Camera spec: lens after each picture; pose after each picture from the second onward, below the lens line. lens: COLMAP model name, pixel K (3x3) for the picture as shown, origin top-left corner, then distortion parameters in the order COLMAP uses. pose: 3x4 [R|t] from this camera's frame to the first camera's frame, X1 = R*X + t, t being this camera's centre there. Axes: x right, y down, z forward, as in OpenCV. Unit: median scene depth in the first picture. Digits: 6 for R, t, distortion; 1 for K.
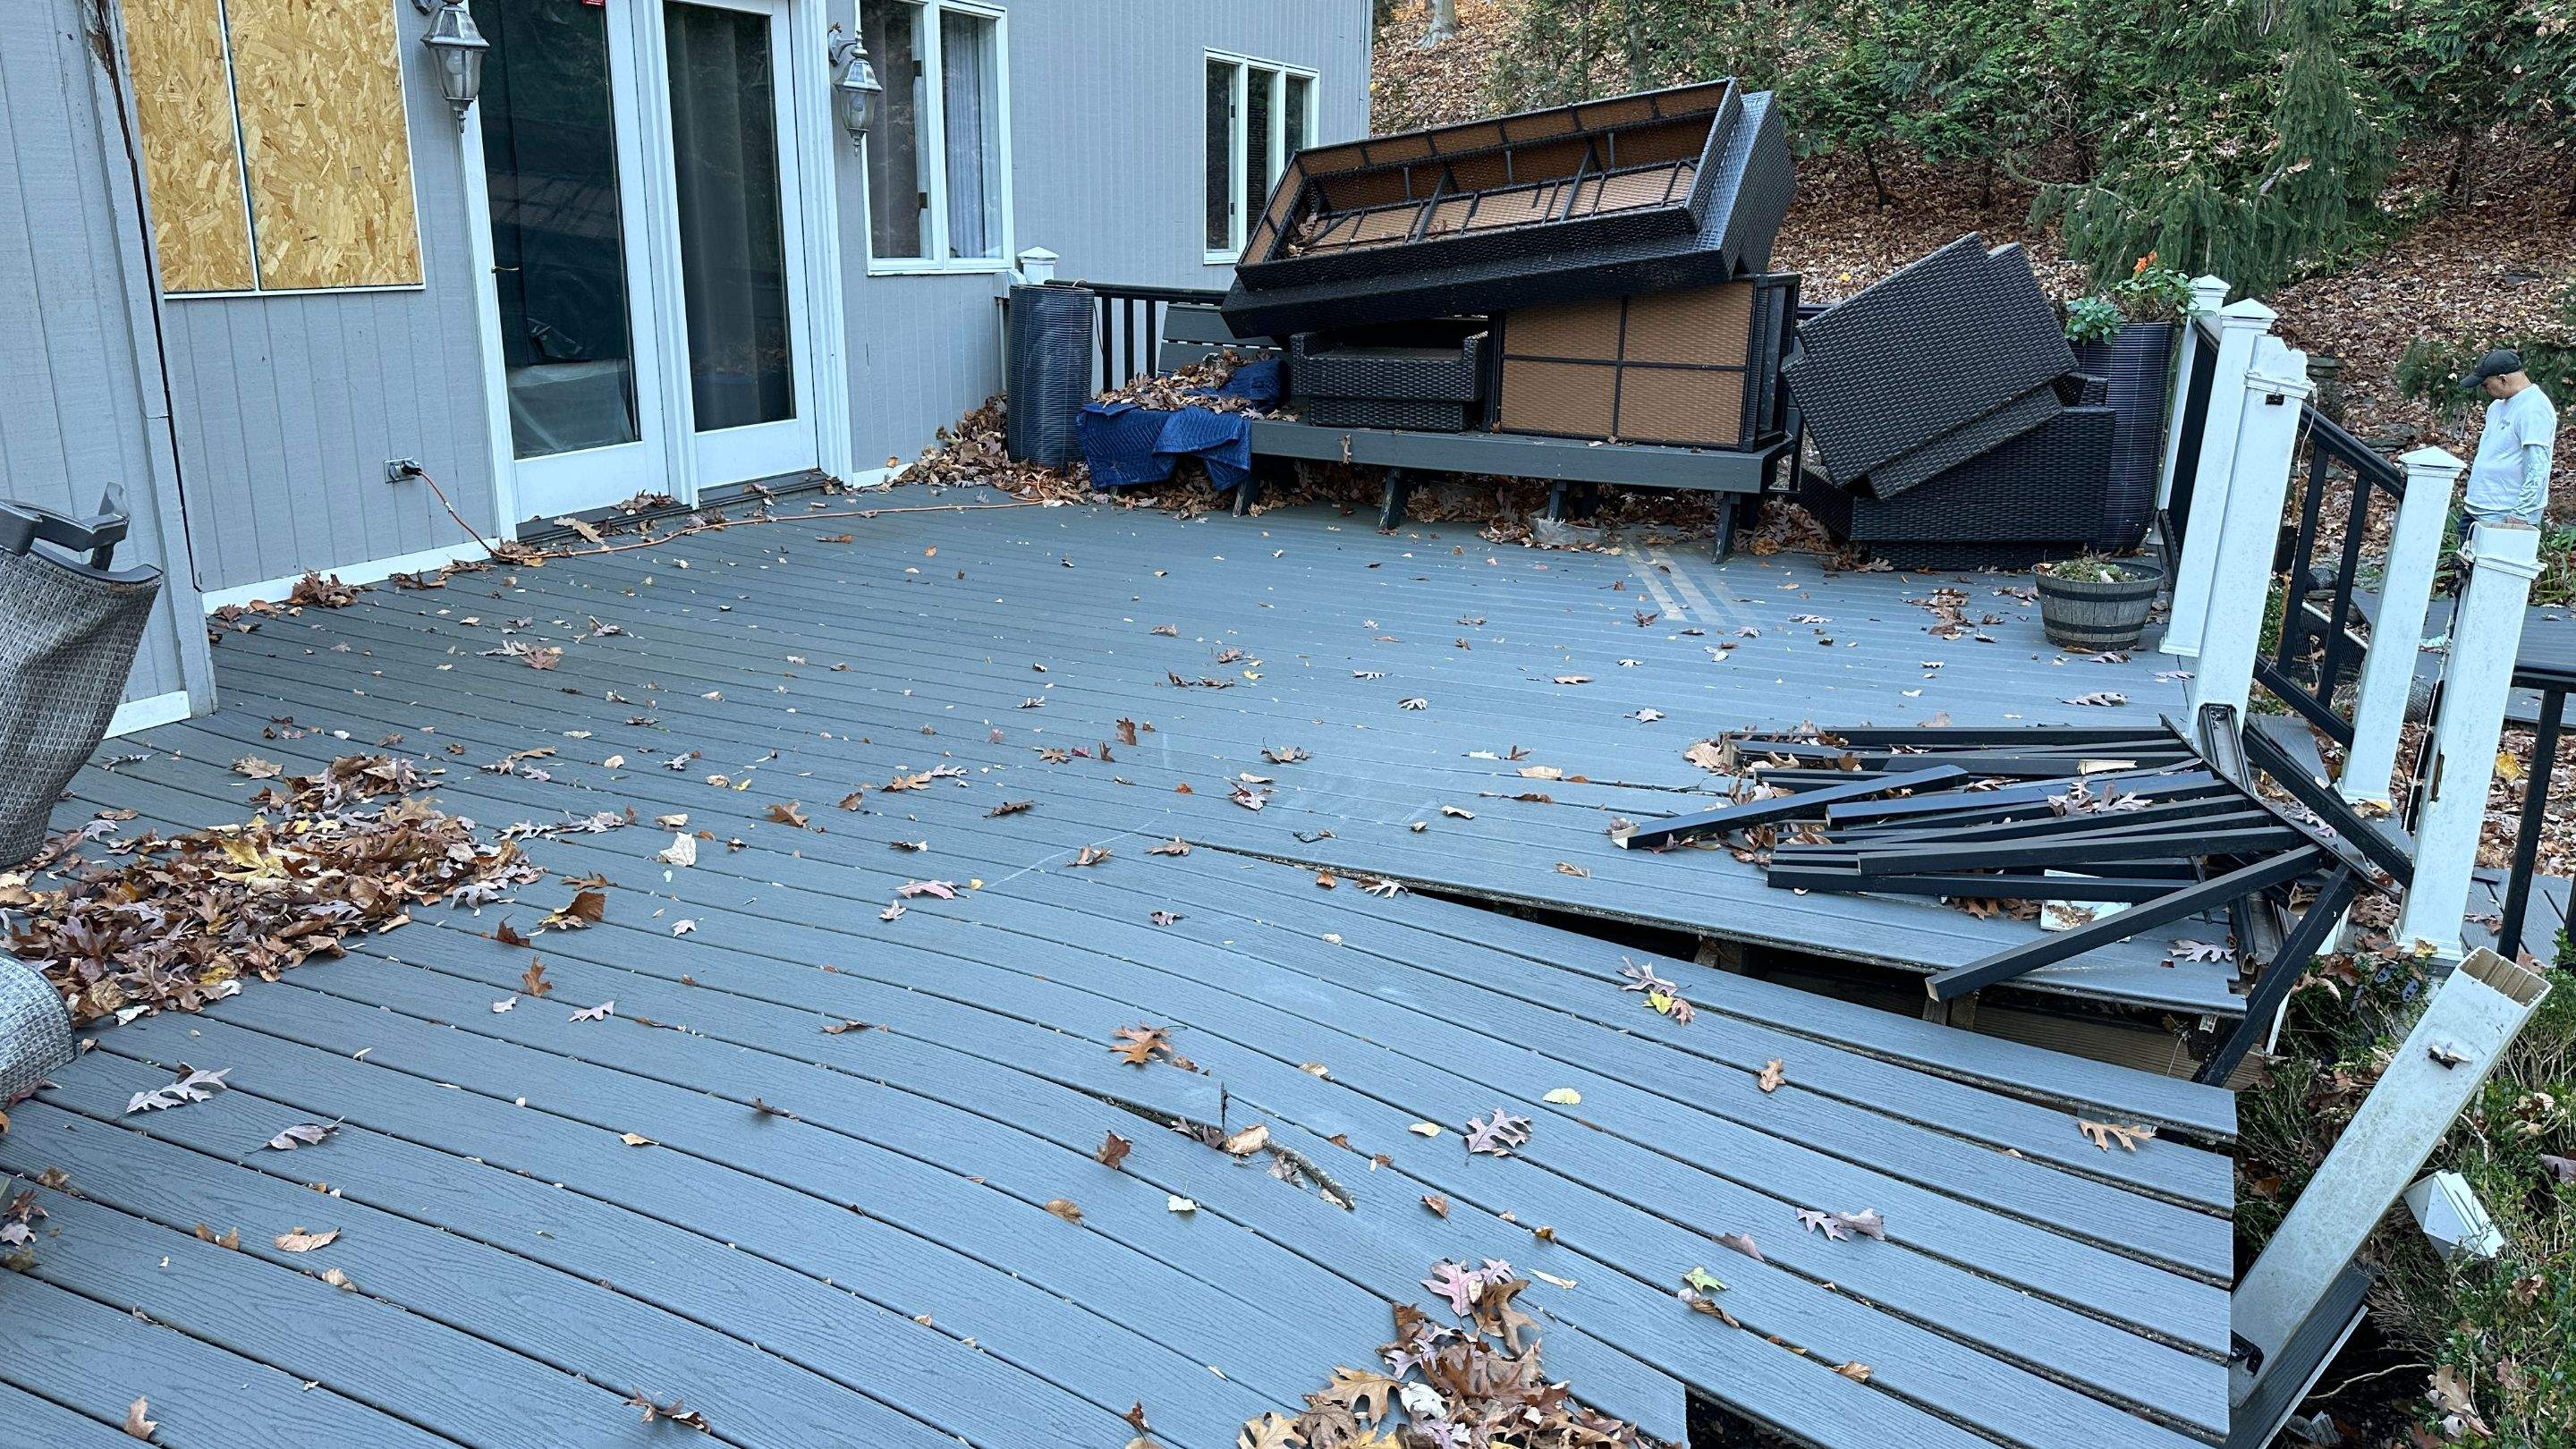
lens RADIAL K [[1802.8, 0, 1284.2], [0, 1802.8, 711.0], [0, 0, 1]] dist [0.084762, -0.115197]
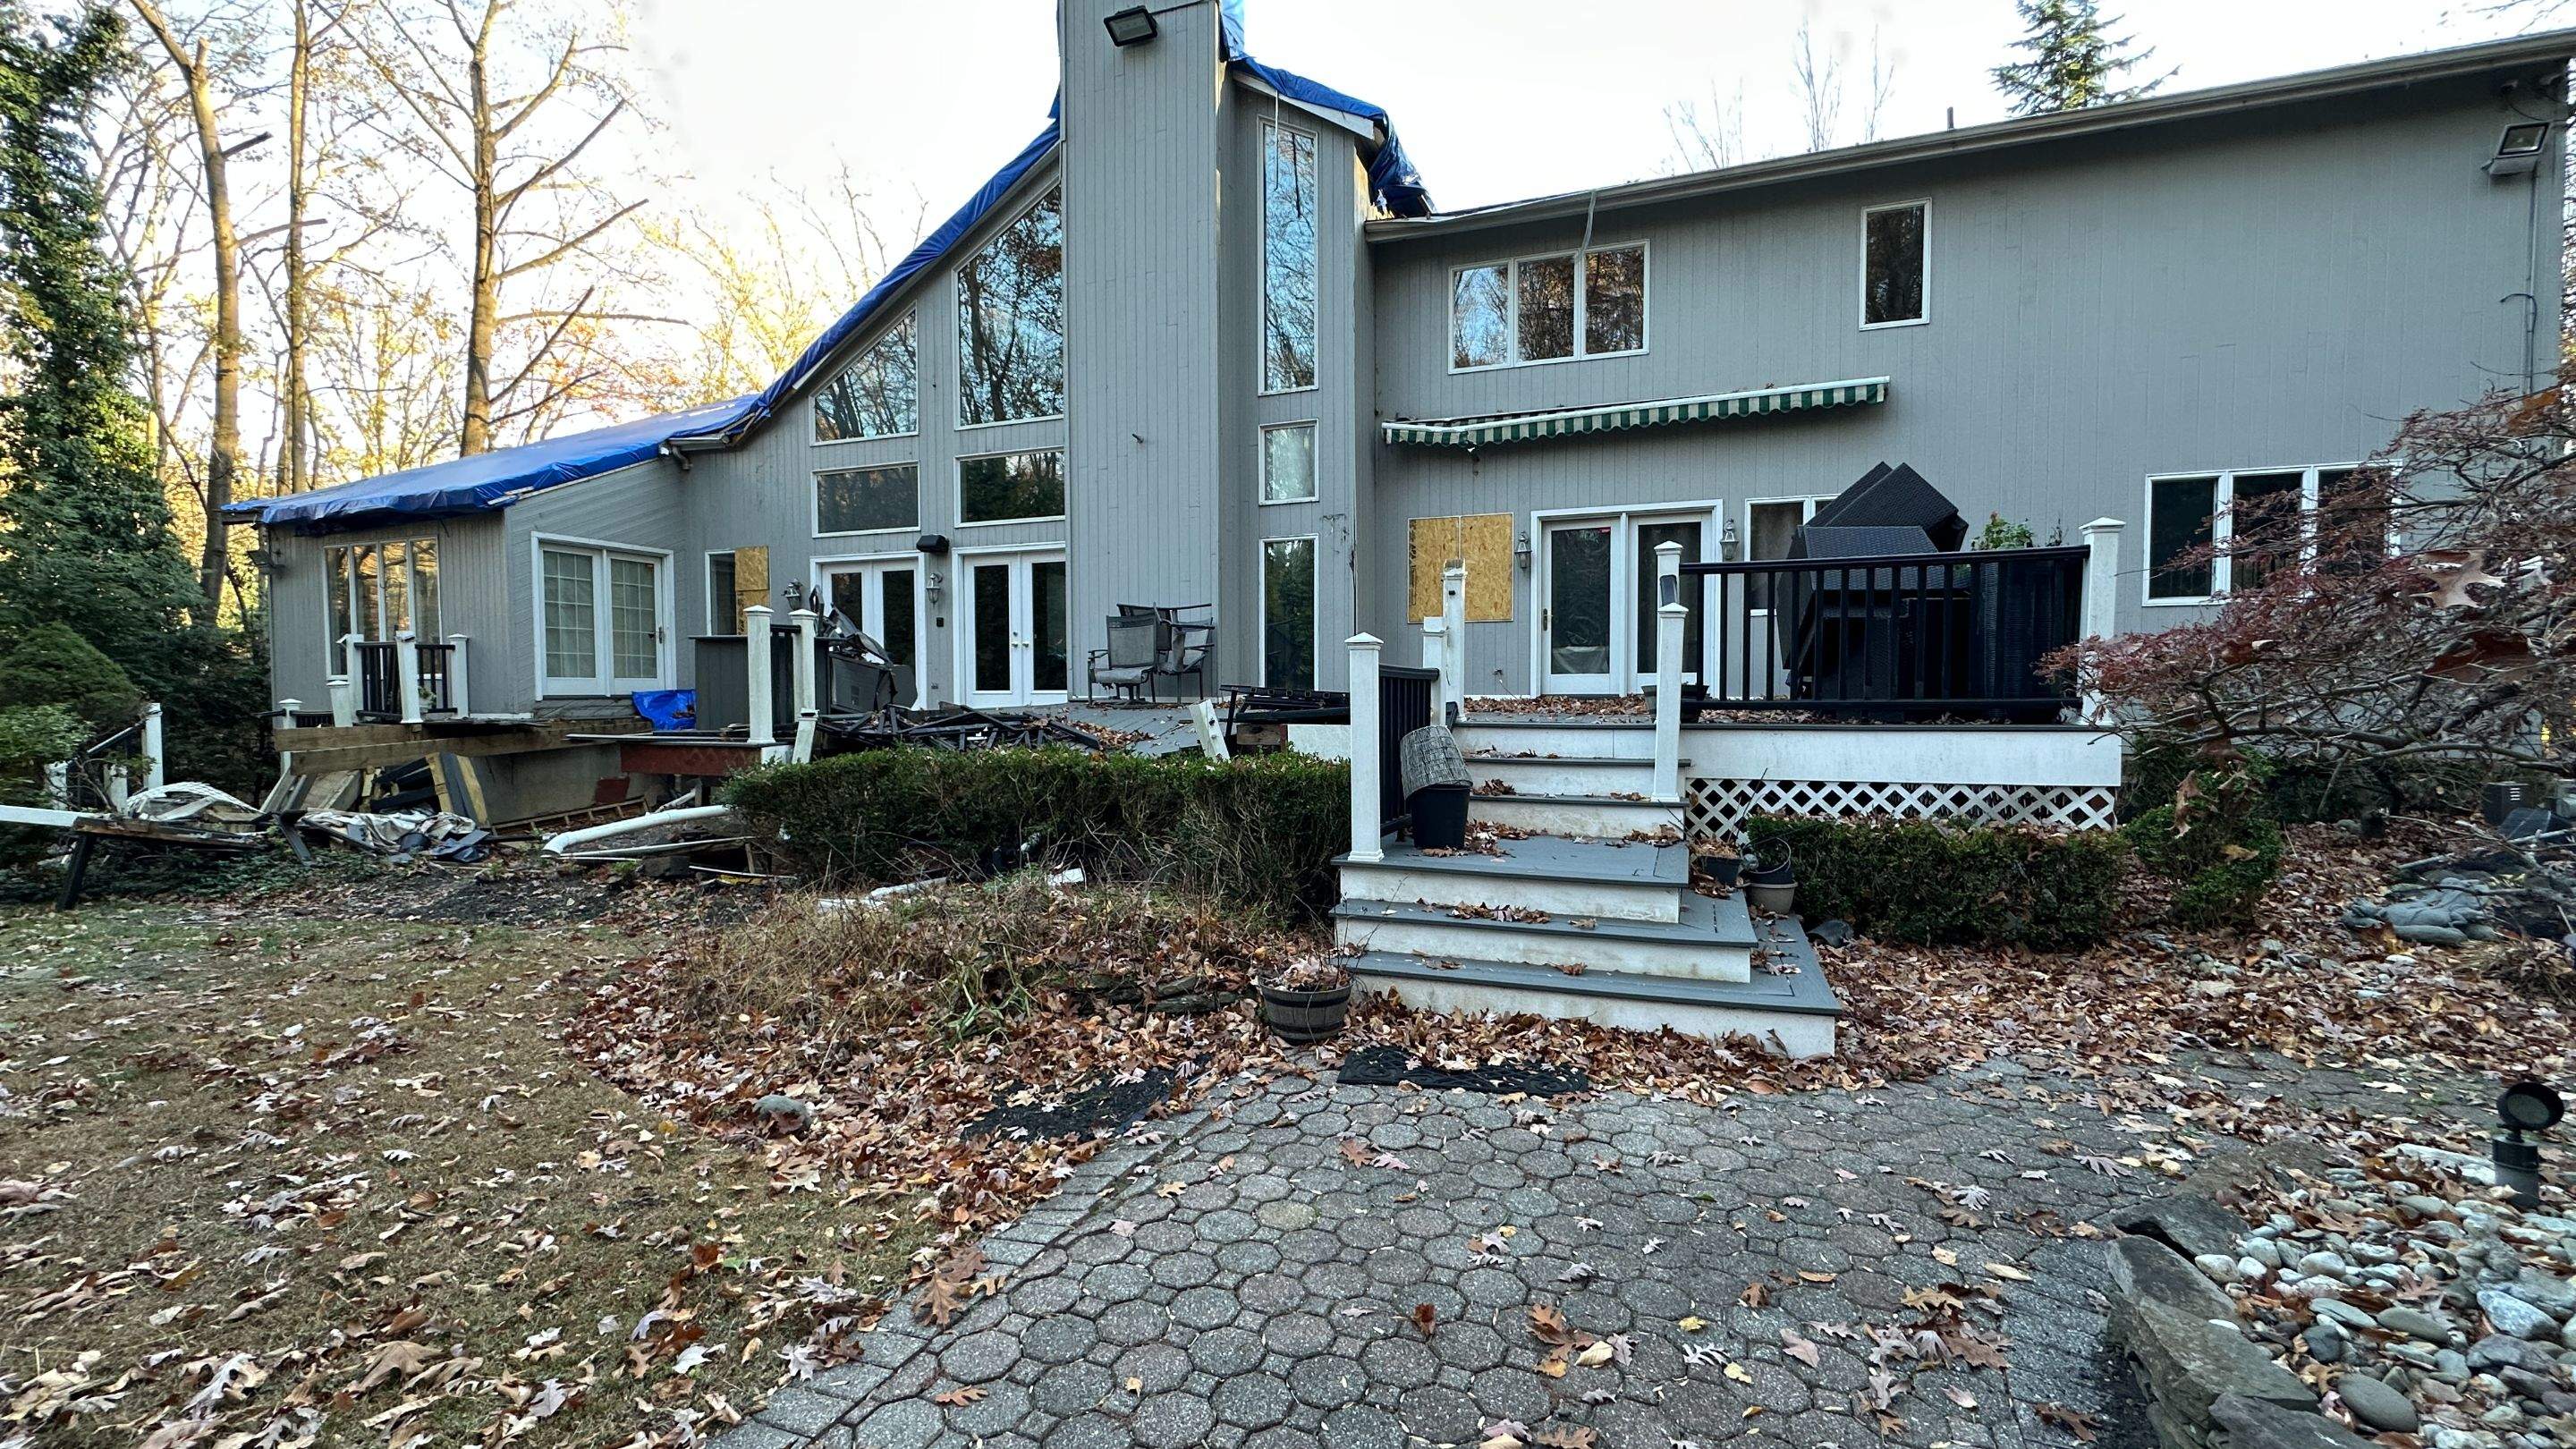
lens RADIAL K [[1026.3, 0, 1288.0], [0, 1026.3, 724.5], [0, 0, 1]] dist [-0.001534, 0.000224]
pose [[0.055627, 0.017169, -0.998304, 1.265001], [-0.262899, 0.964821, 0.001944, 0.059387], [0.963219, 0.262345, 0.058184, 0.452598]]
